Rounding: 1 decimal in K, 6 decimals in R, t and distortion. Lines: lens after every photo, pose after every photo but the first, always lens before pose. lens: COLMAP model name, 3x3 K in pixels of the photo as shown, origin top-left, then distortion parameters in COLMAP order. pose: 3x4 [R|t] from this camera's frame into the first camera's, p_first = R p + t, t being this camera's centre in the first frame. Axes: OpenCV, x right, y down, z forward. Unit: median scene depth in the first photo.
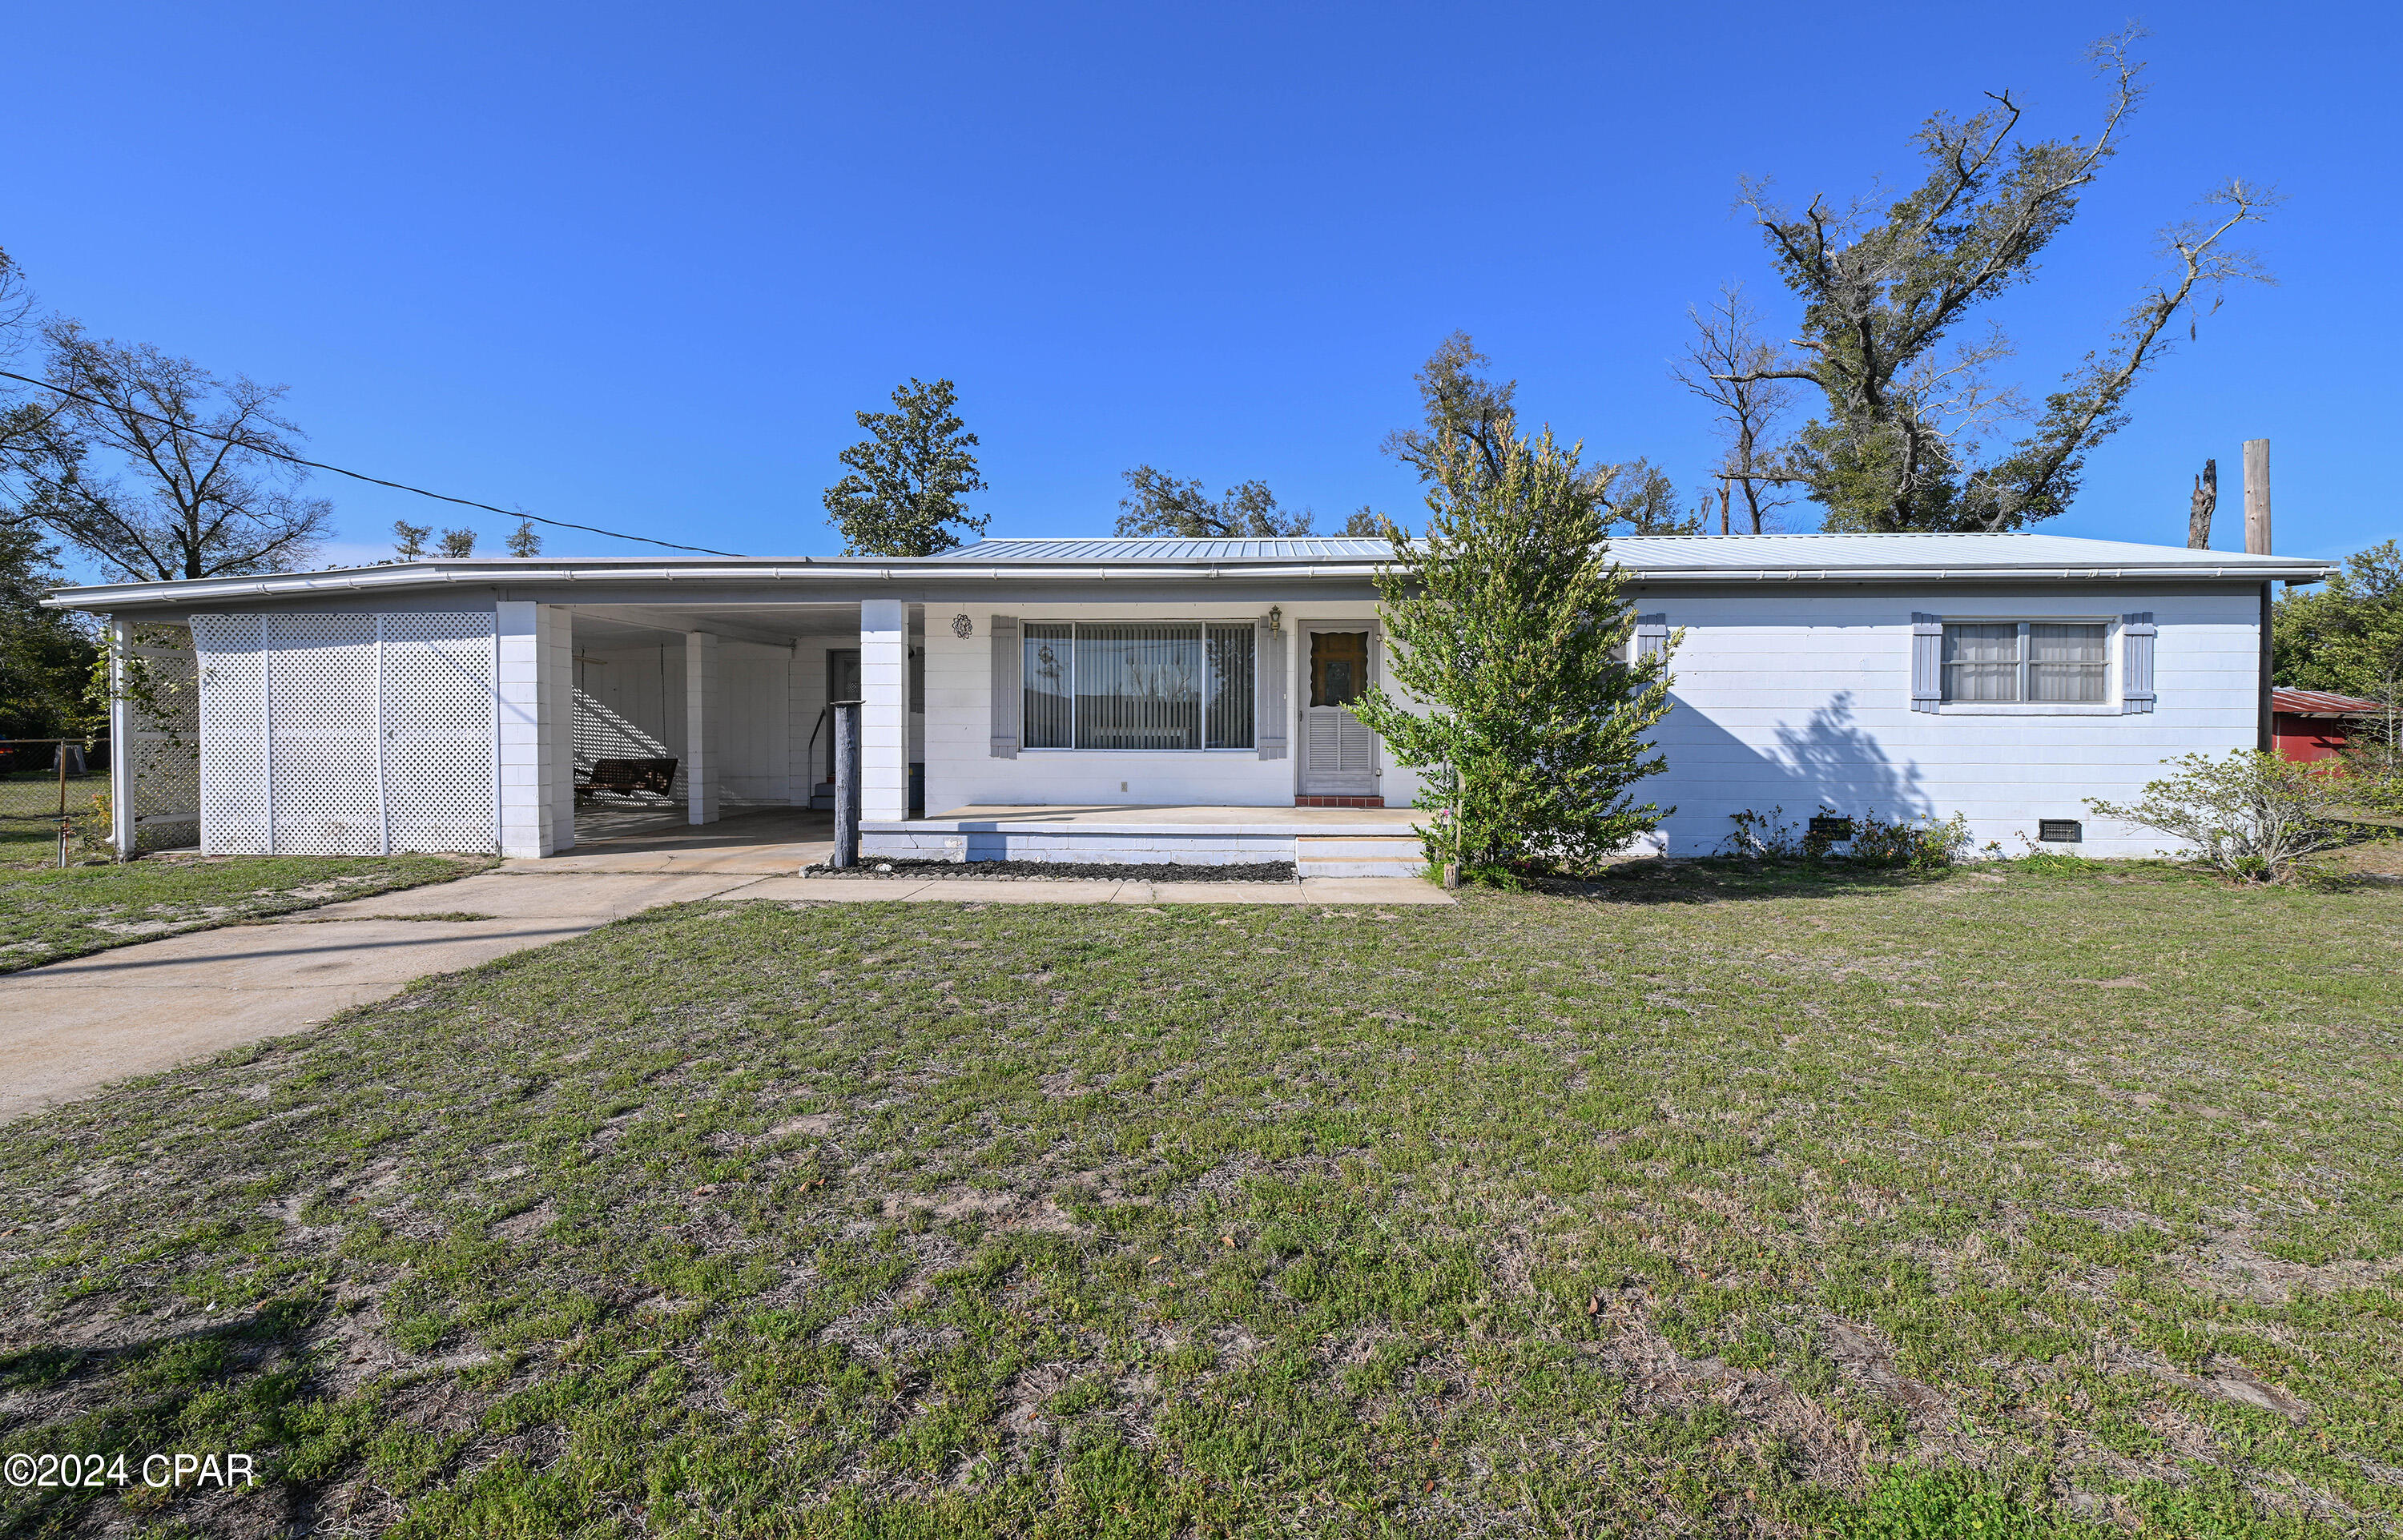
lens RADIAL K [[1031.8, 0, 1200.1], [0, 1031.8, 752.0], [0, 0, 1]] dist [0.002905, 0.000430]
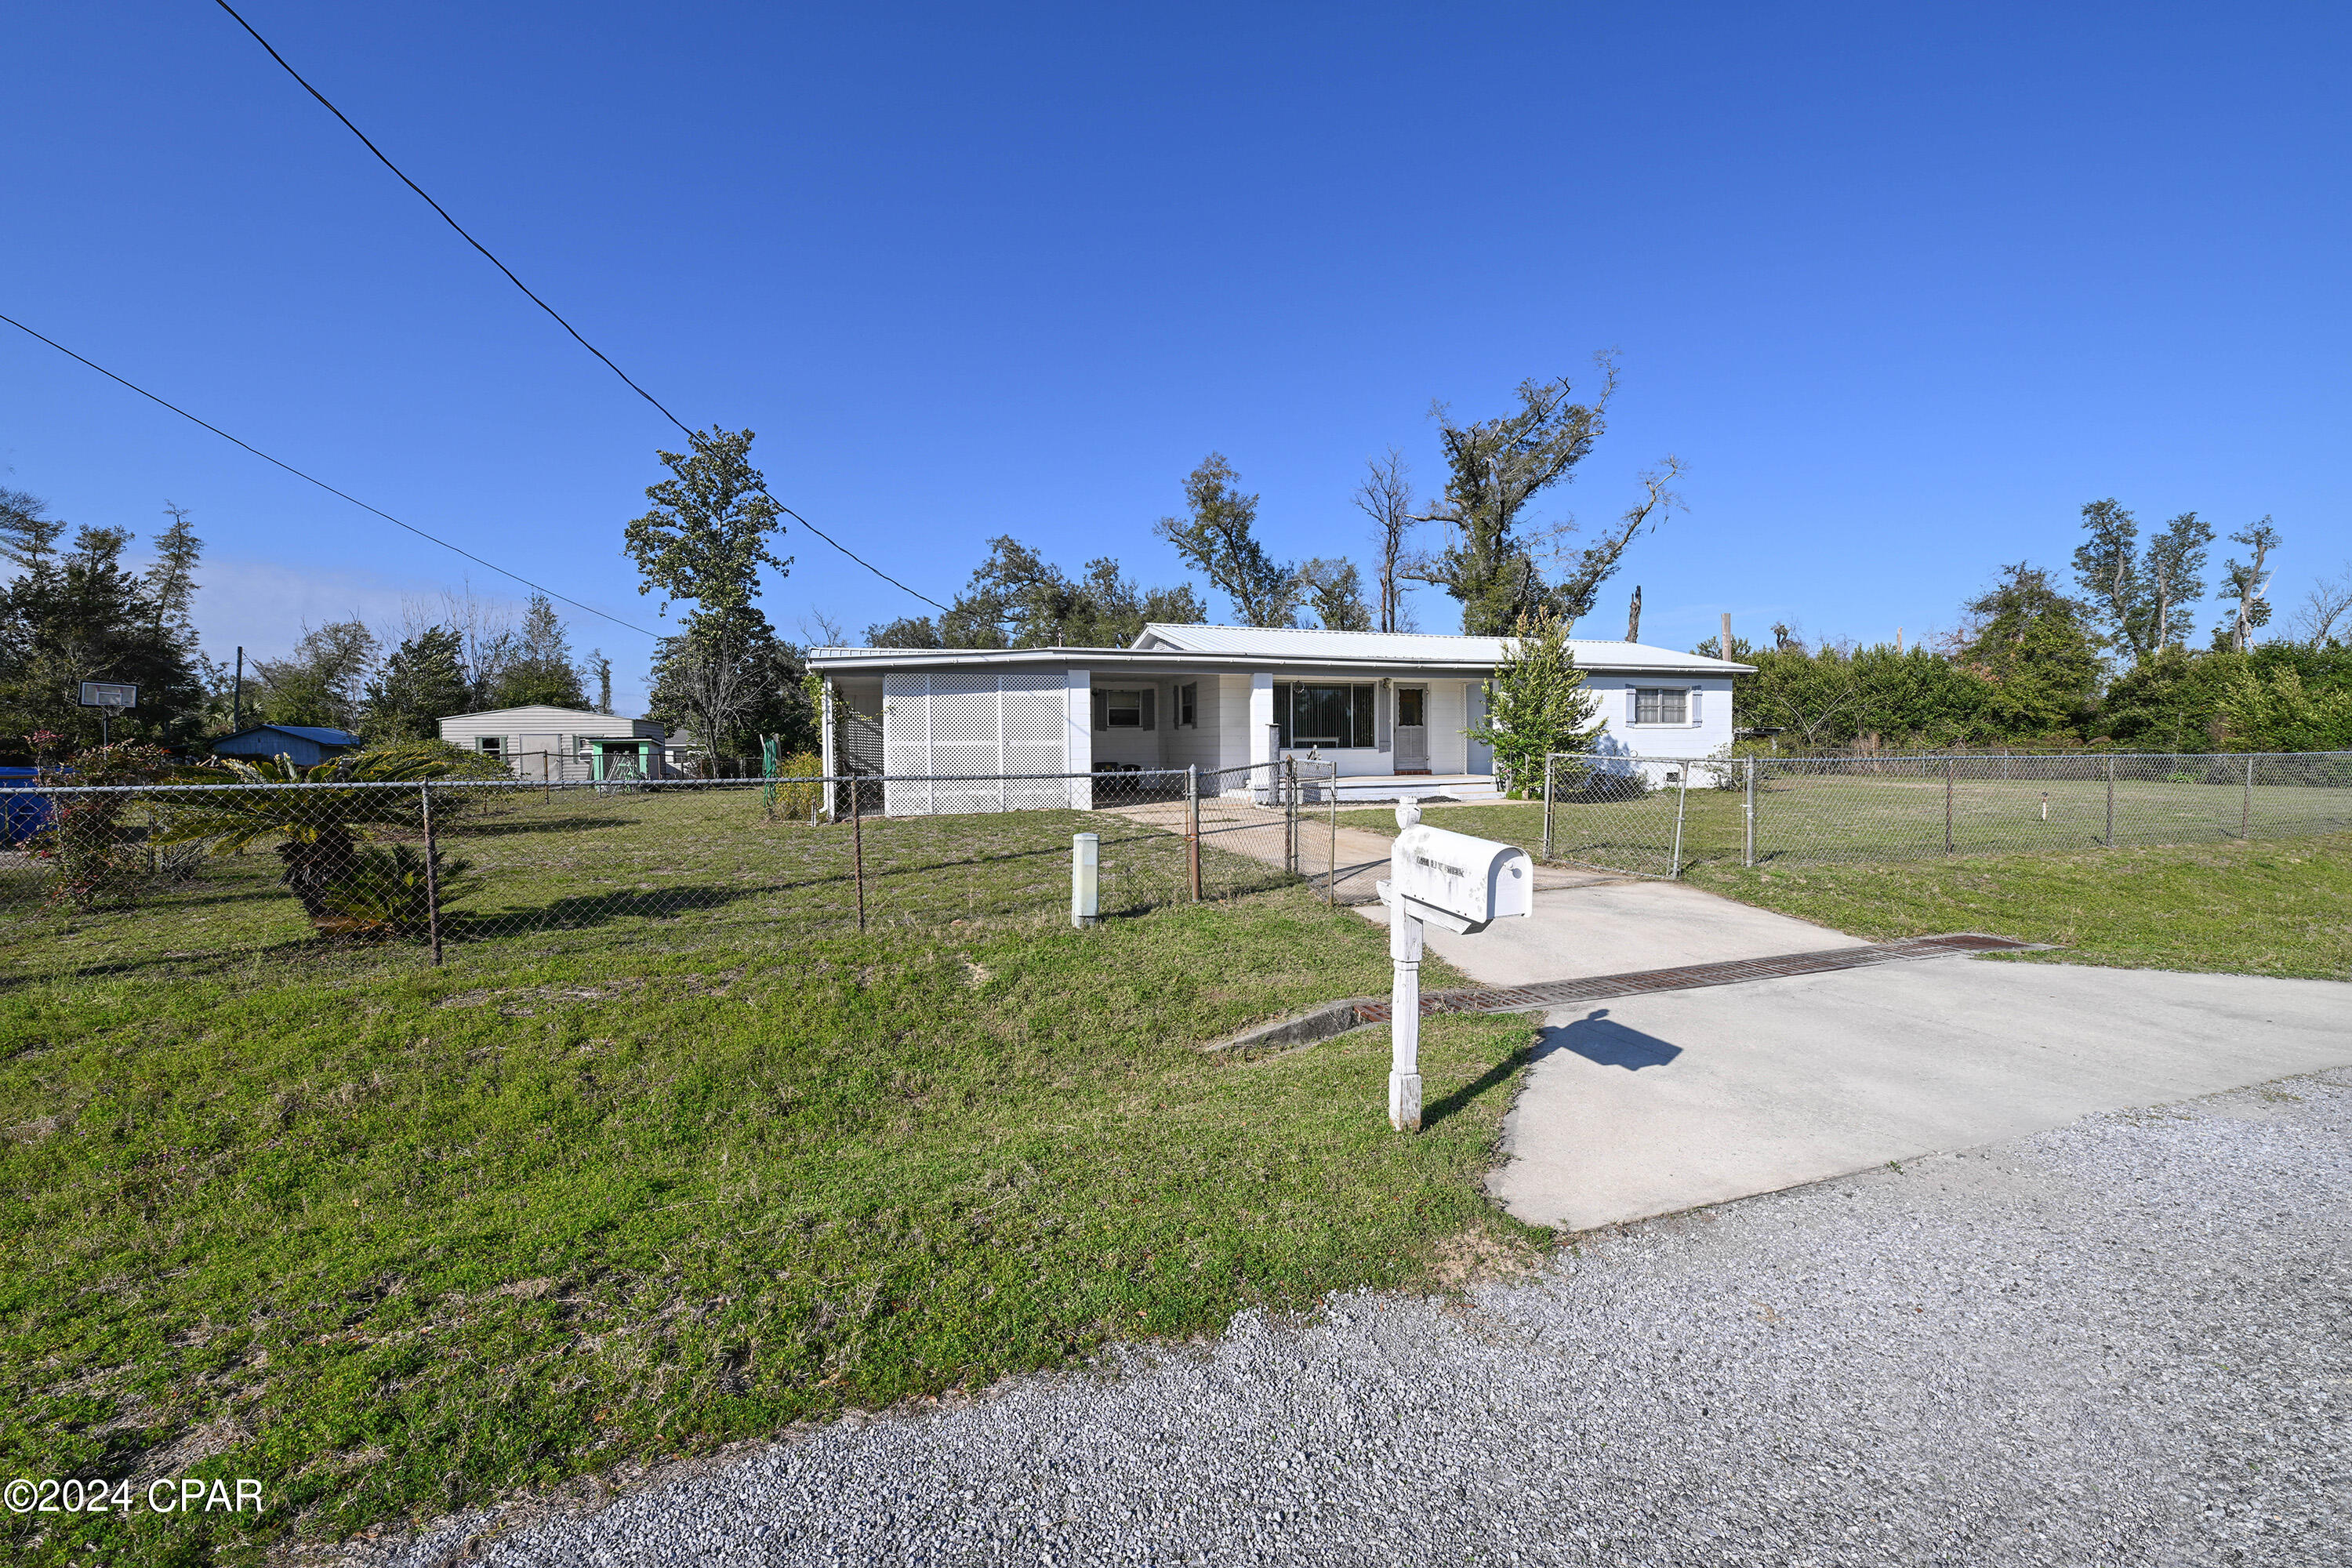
lens RADIAL K [[945.2, 0, 1176.7], [0, 945.2, 791.8], [0, 0, 1]] dist [0.001315, -0.000178]
pose [[0.924397, -0.030154, 0.380237, -1.004855], [0.019486, 0.999302, 0.031876, 0.017594], [-0.380933, -0.022056, 0.924340, -0.550110]]
